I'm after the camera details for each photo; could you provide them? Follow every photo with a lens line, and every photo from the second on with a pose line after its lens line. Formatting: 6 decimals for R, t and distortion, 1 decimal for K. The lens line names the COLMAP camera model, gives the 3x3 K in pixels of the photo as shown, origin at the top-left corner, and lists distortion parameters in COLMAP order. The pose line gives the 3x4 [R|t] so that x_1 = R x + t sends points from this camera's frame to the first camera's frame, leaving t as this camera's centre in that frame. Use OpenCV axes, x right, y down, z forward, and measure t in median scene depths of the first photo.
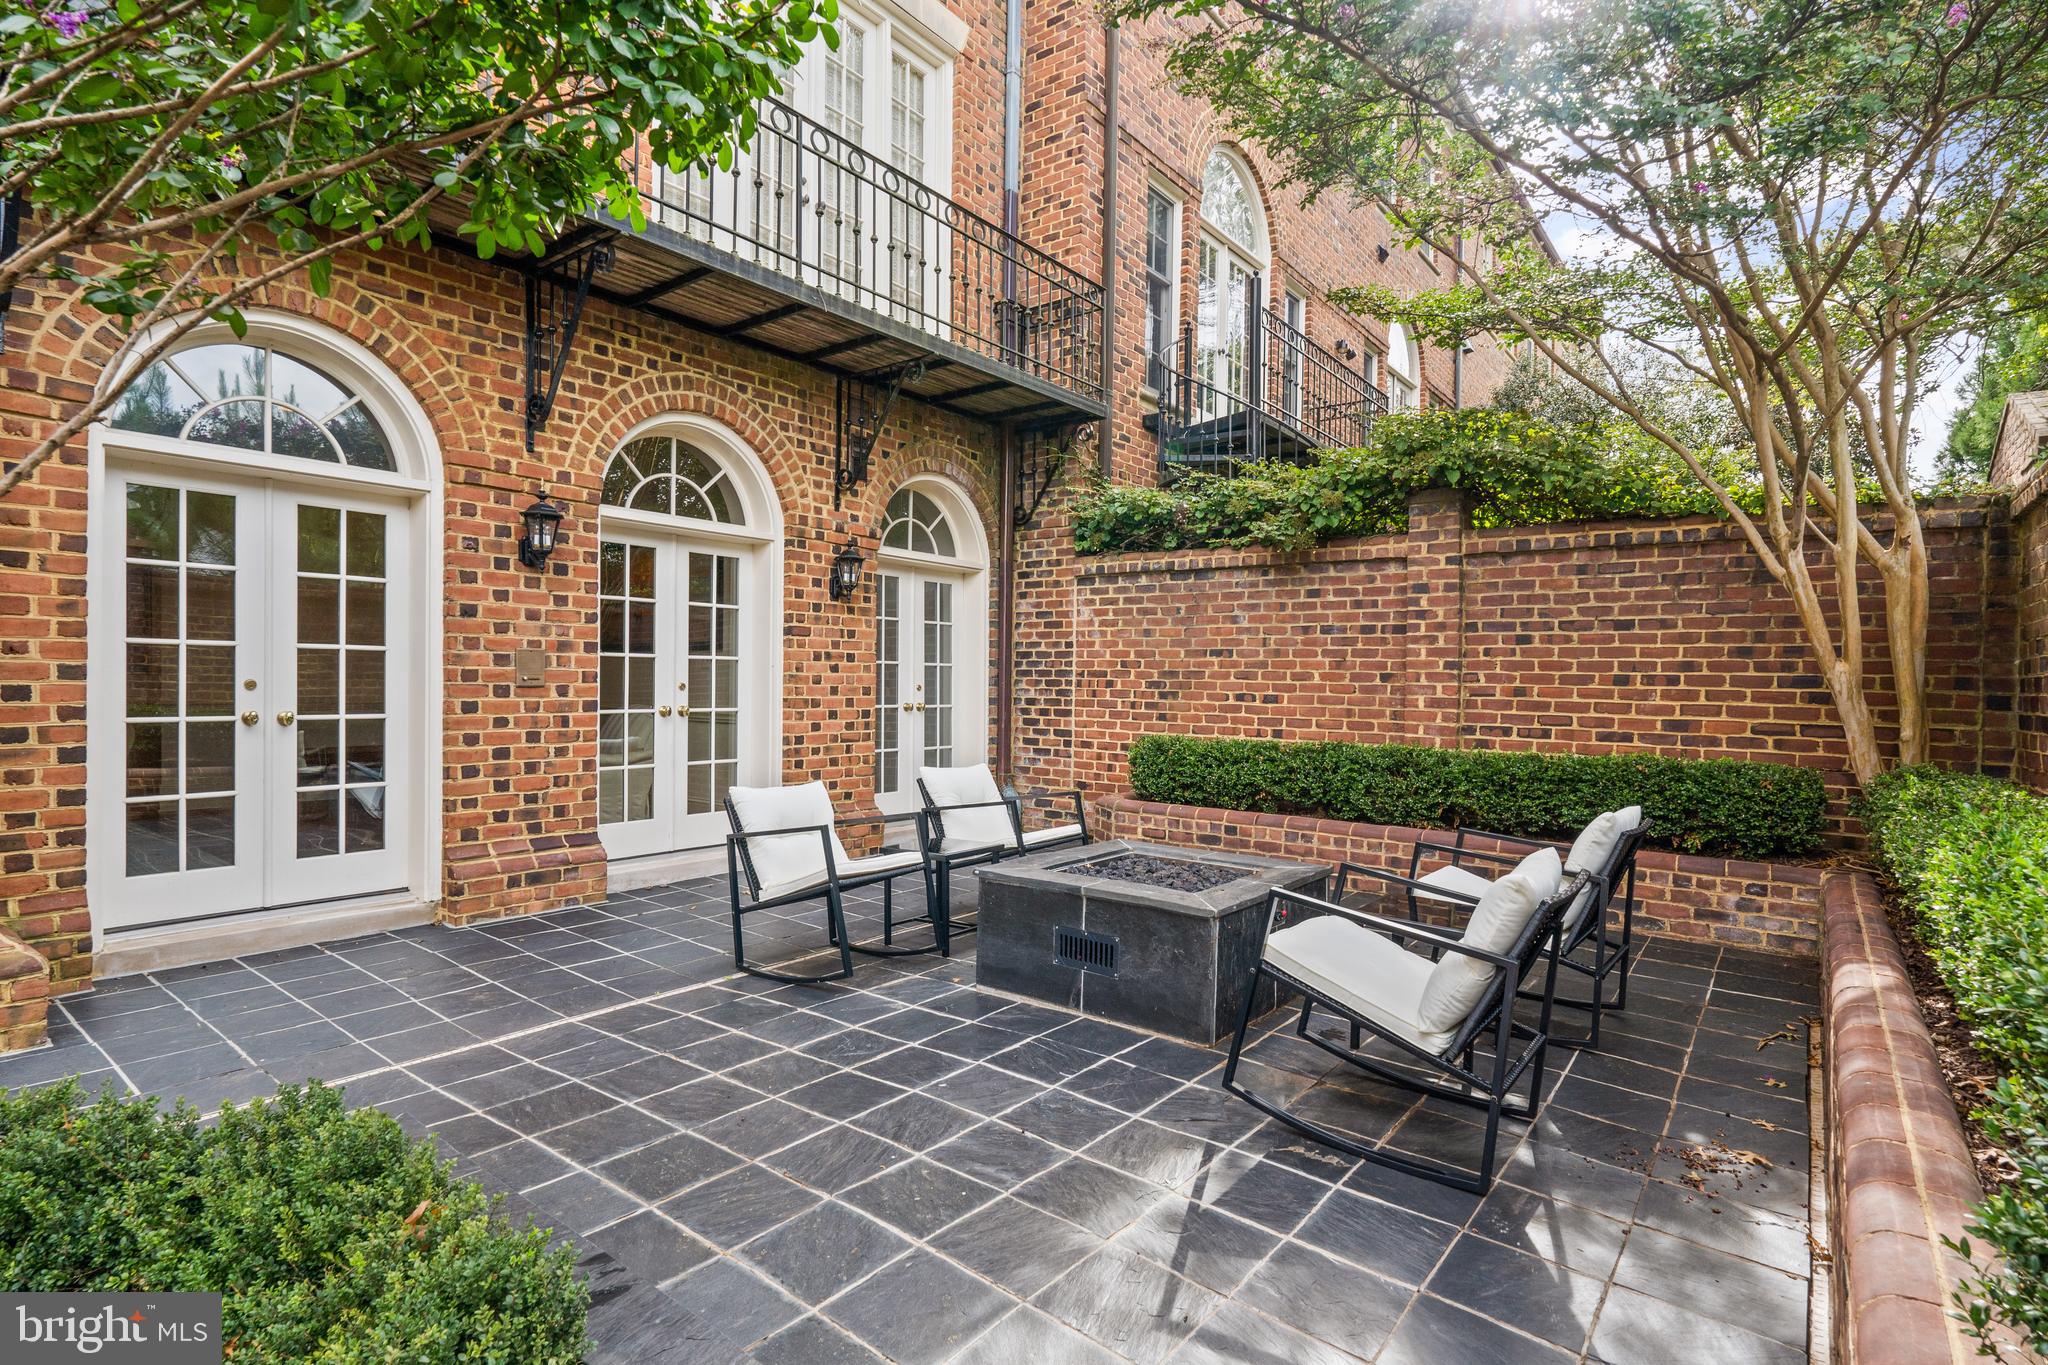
lens RADIAL K [[1037.7, 0, 1022.4], [0, 1037.7, 684.9], [0, 0, 1]] dist [0.000127, 0.001765]
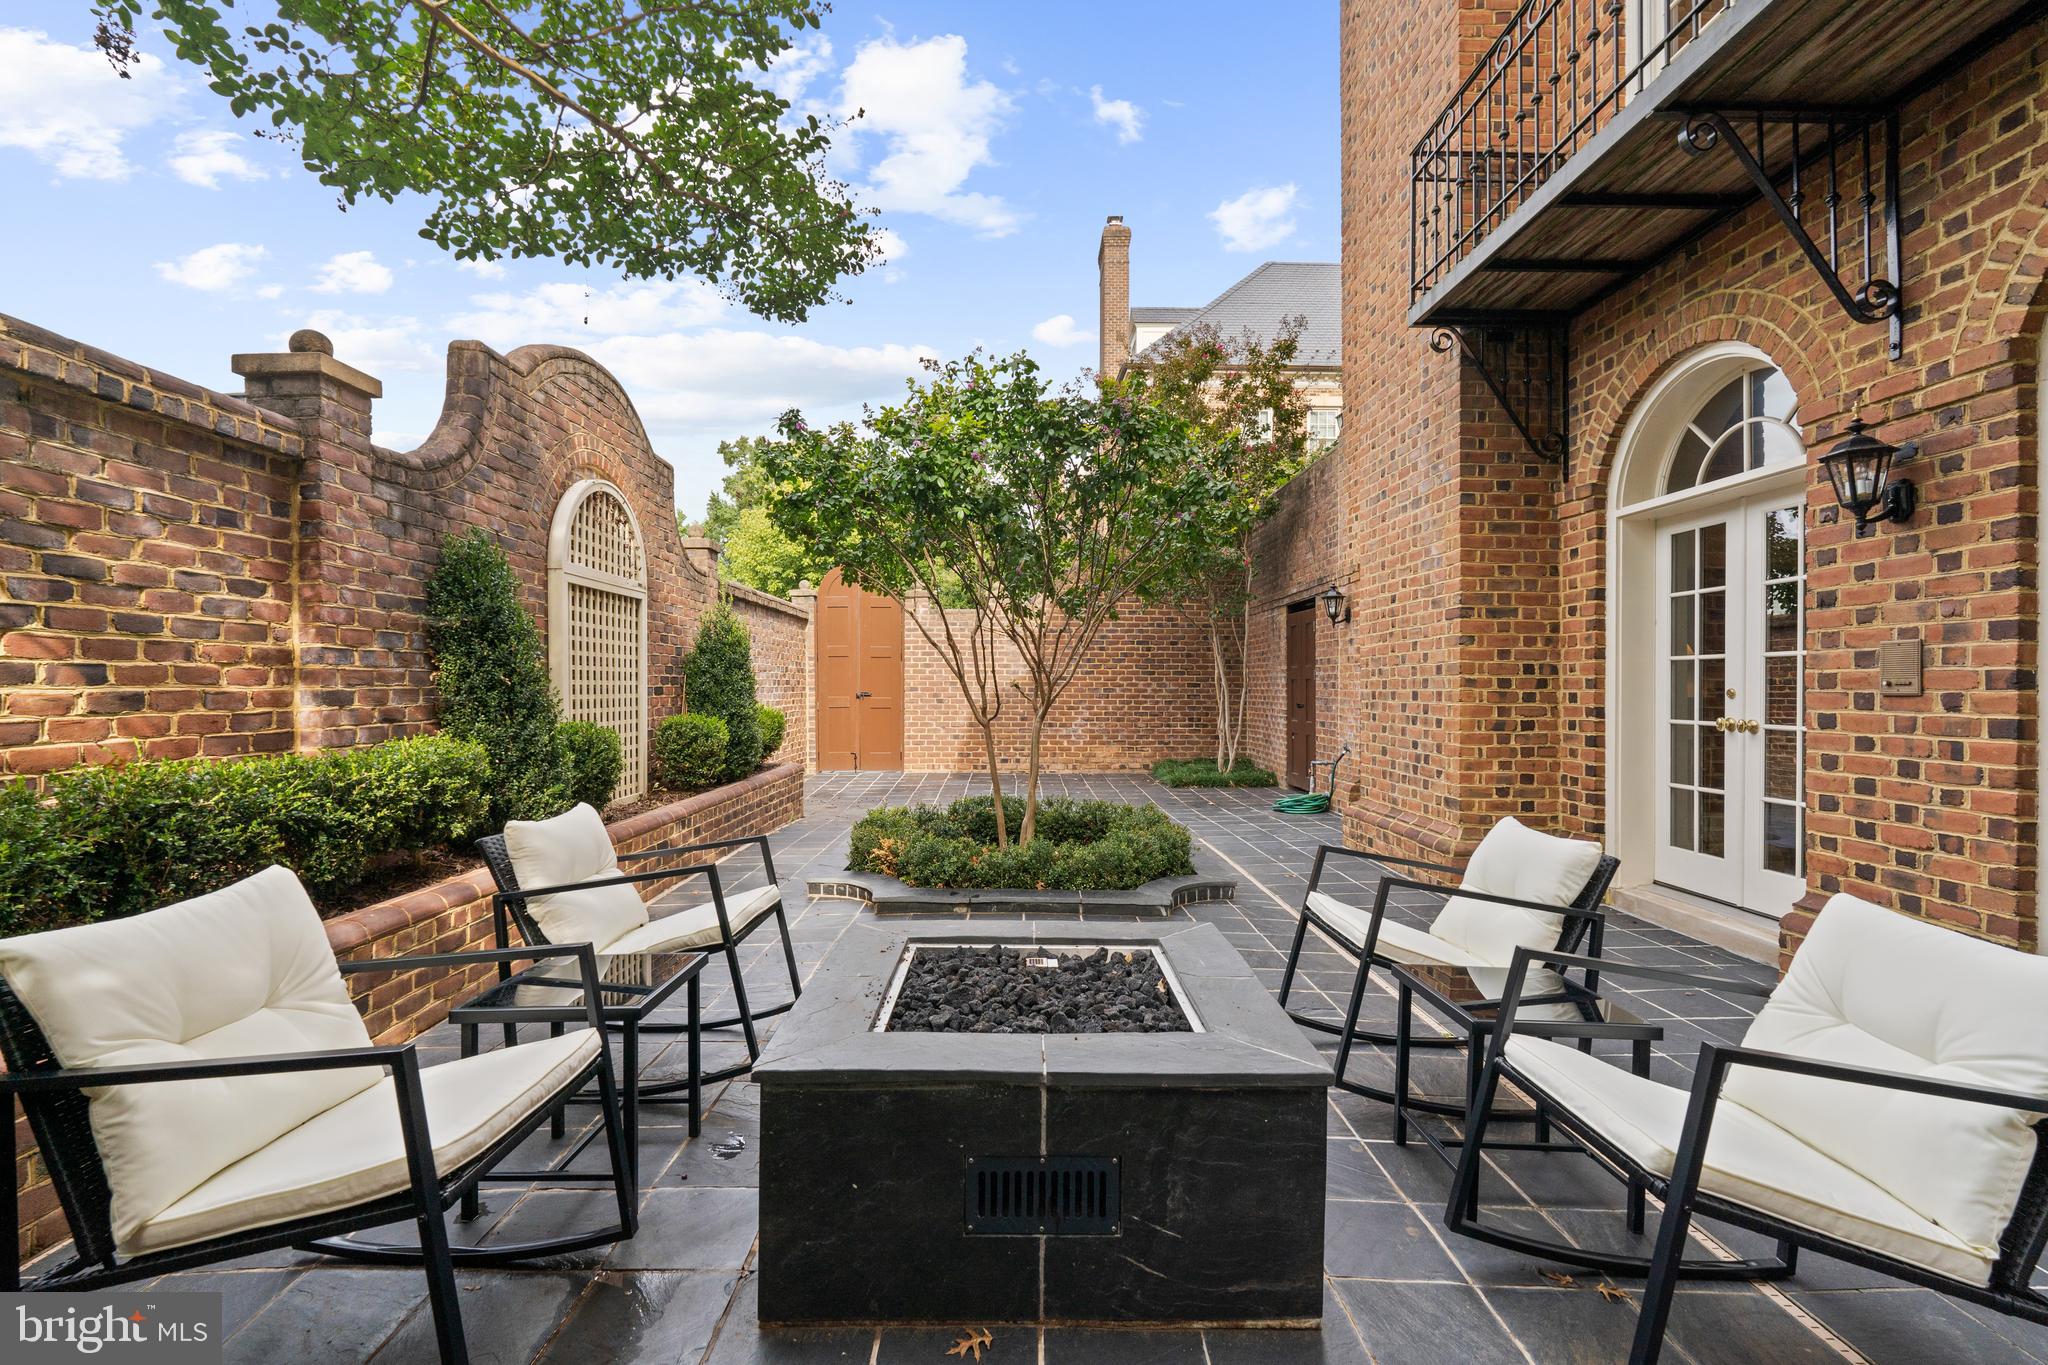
lens RADIAL K [[916.0, 0, 1019.7], [0, 916.0, 687.6], [0, 0, 1]] dist [-0.002156, 0.001152]
pose [[-0.783204, -0.020010, -0.621442, 0.364057], [-0.020898, 0.999764, -0.005855, 0.012034], [0.621413, 0.008401, -0.783438, 1.109429]]
